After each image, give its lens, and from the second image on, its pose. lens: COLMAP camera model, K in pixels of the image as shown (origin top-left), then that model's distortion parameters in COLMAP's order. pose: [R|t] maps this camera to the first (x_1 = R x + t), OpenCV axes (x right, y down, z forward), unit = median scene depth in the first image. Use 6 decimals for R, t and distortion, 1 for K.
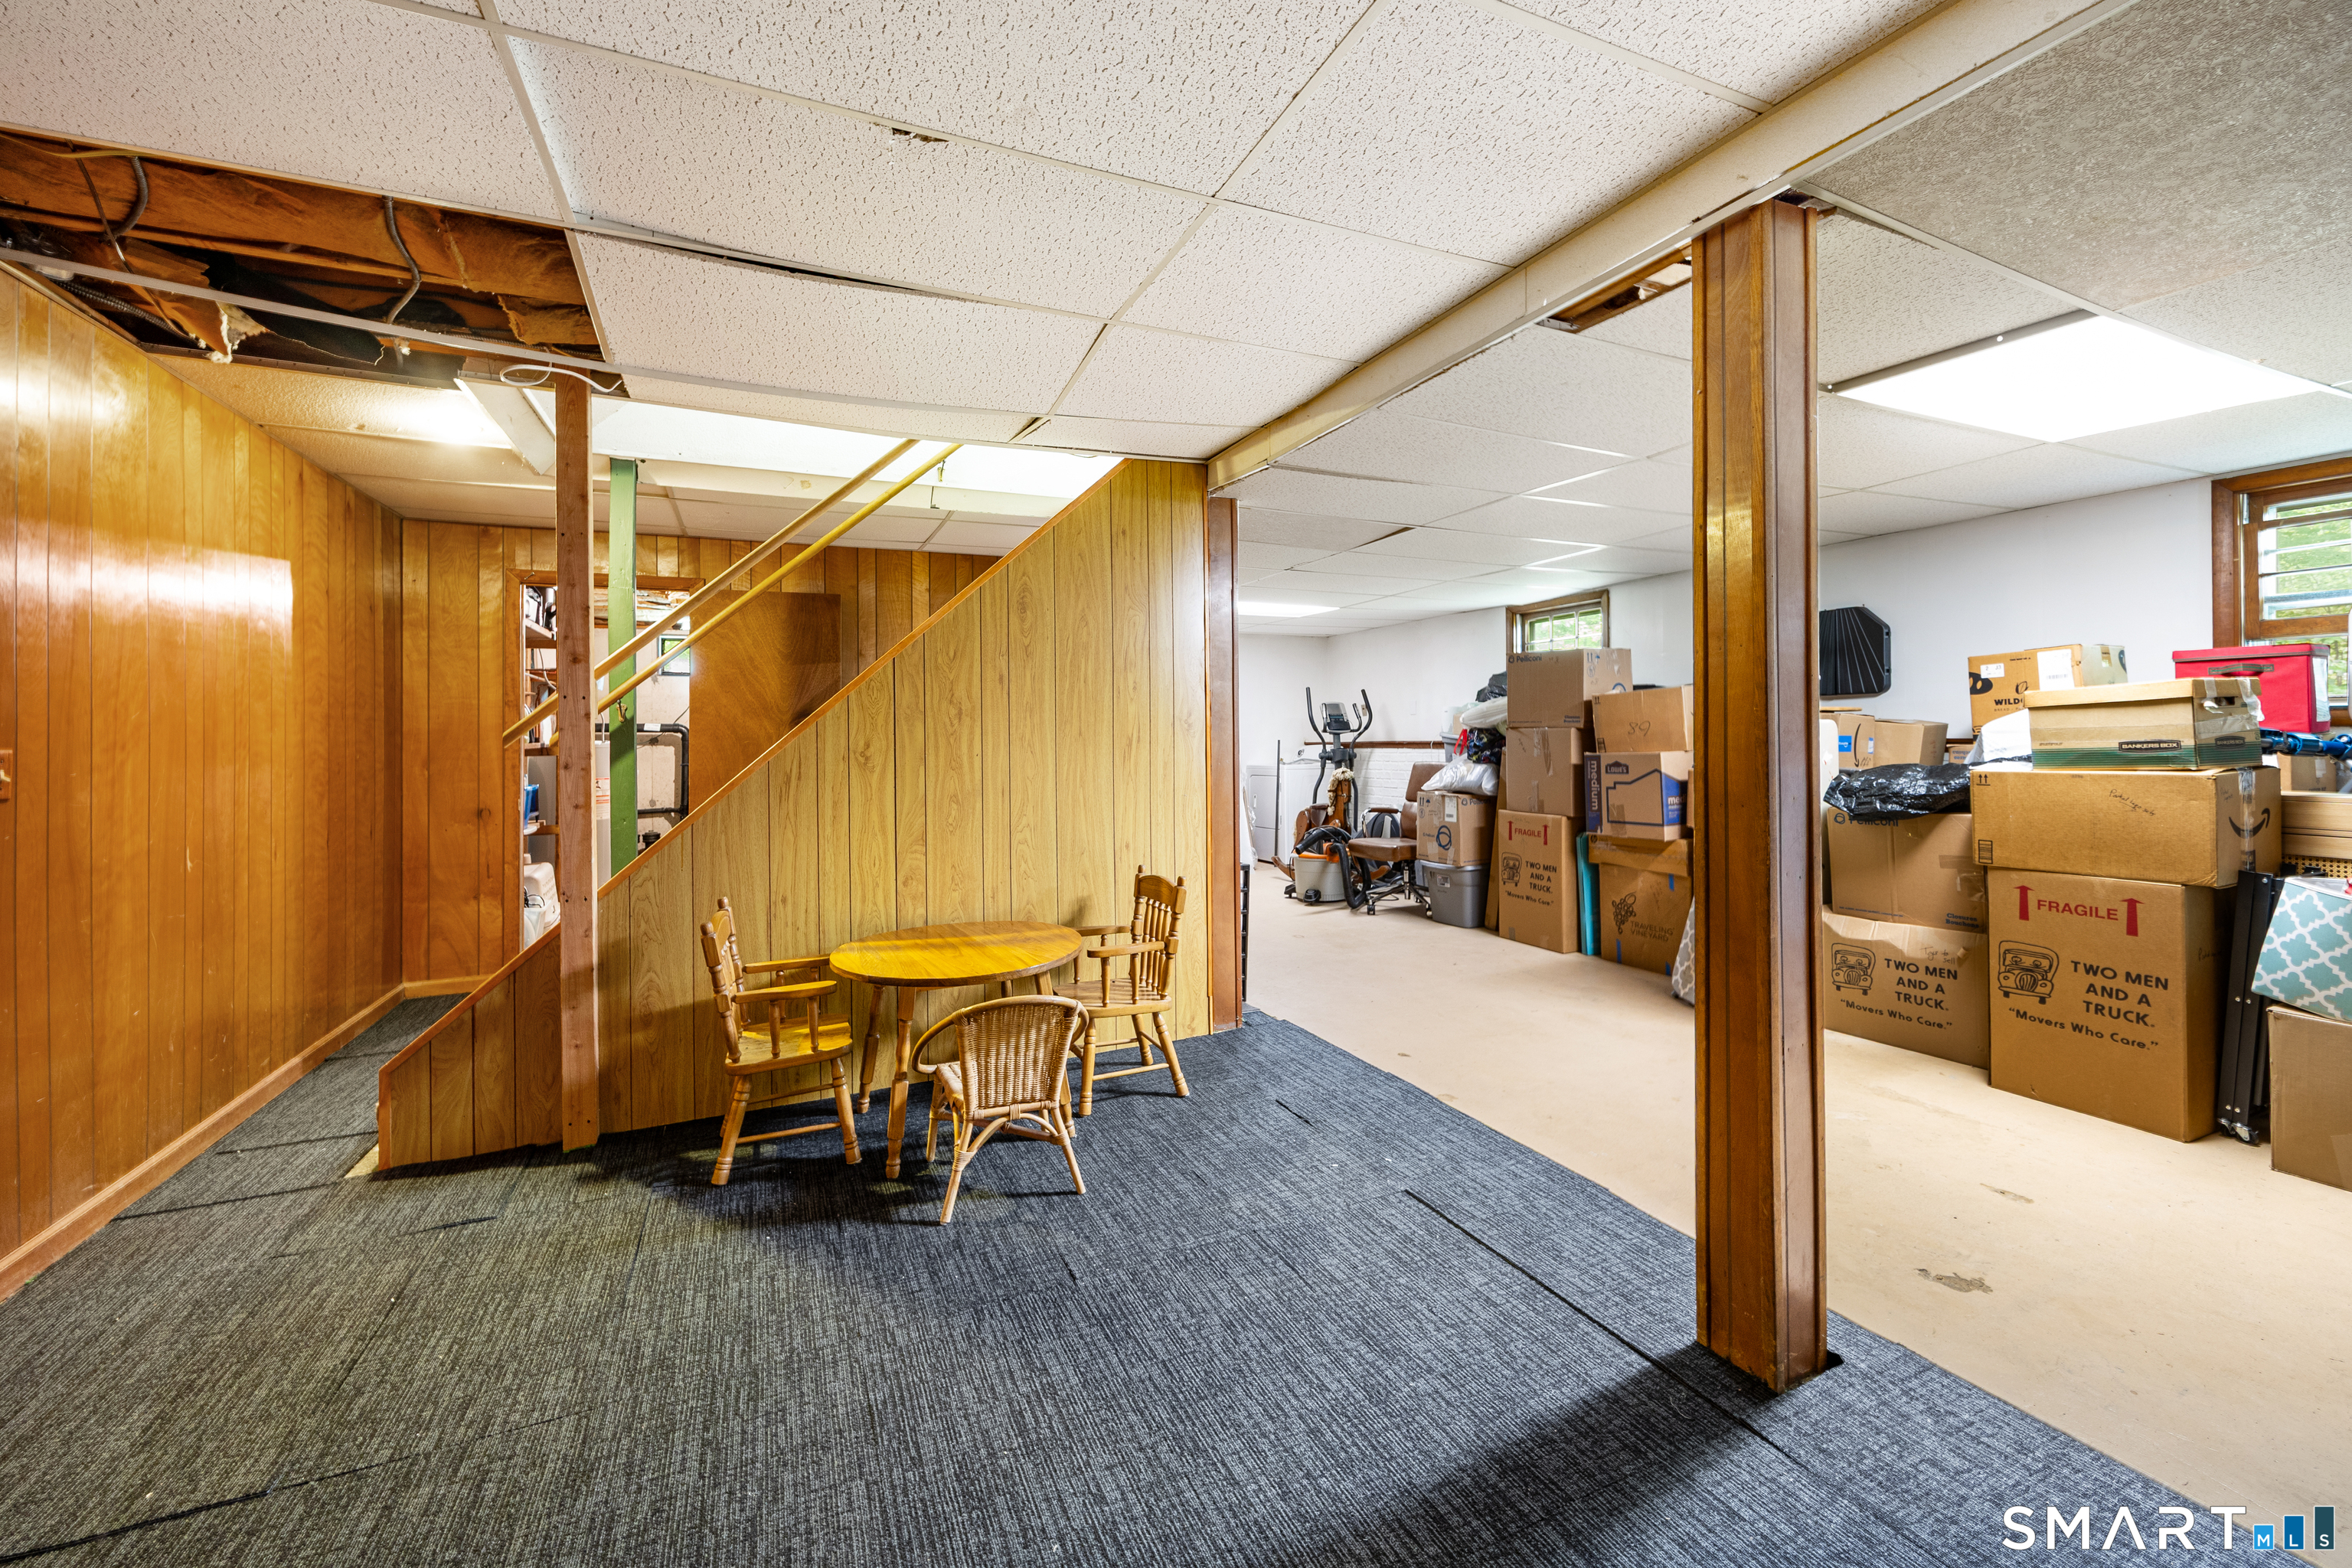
lens RADIAL K [[923.2, 0, 1174.7], [0, 923.2, 757.9], [0, 0, 1]] dist [-0.000436, 0.000273]
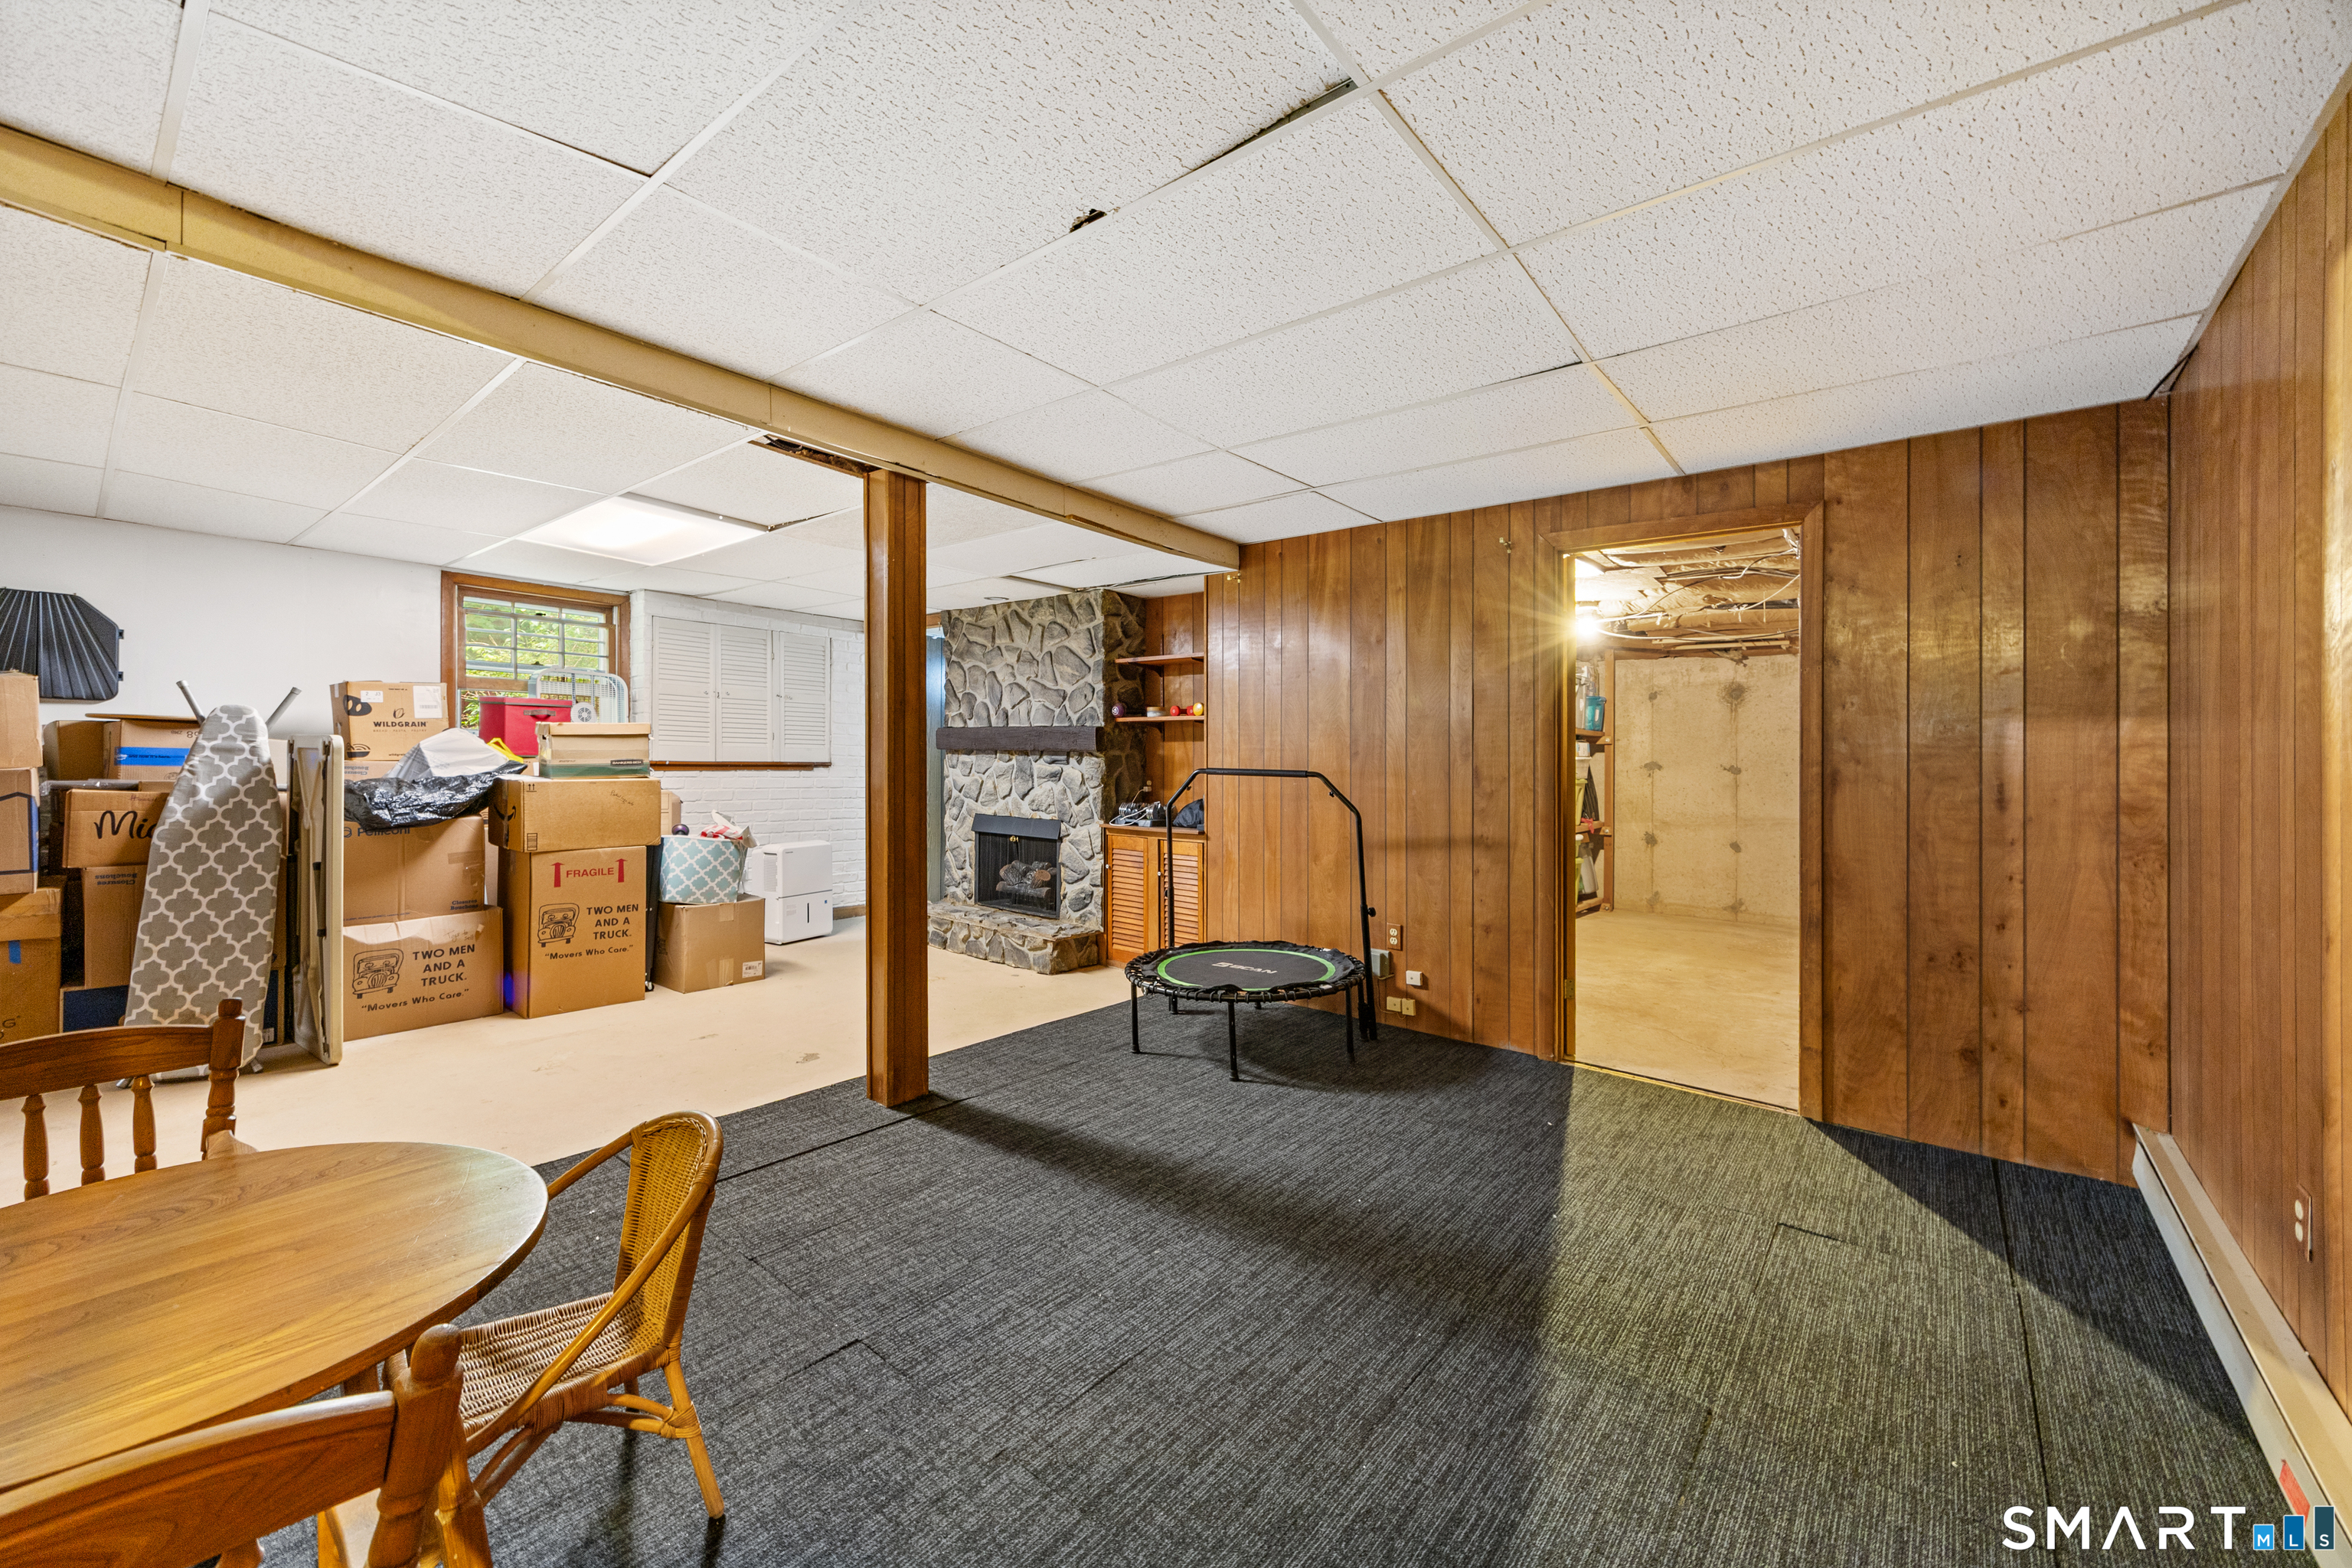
lens RADIAL K [[923.2, 0, 1174.7], [0, 923.2, 757.9], [0, 0, 1]] dist [-0.000436, 0.000273]
pose [[-0.438142, 0.009058, 0.898860, -0.743162], [0.008375, 0.999947, -0.005994, -0.003326], [-0.898867, 0.004902, -0.438194, 0.772731]]
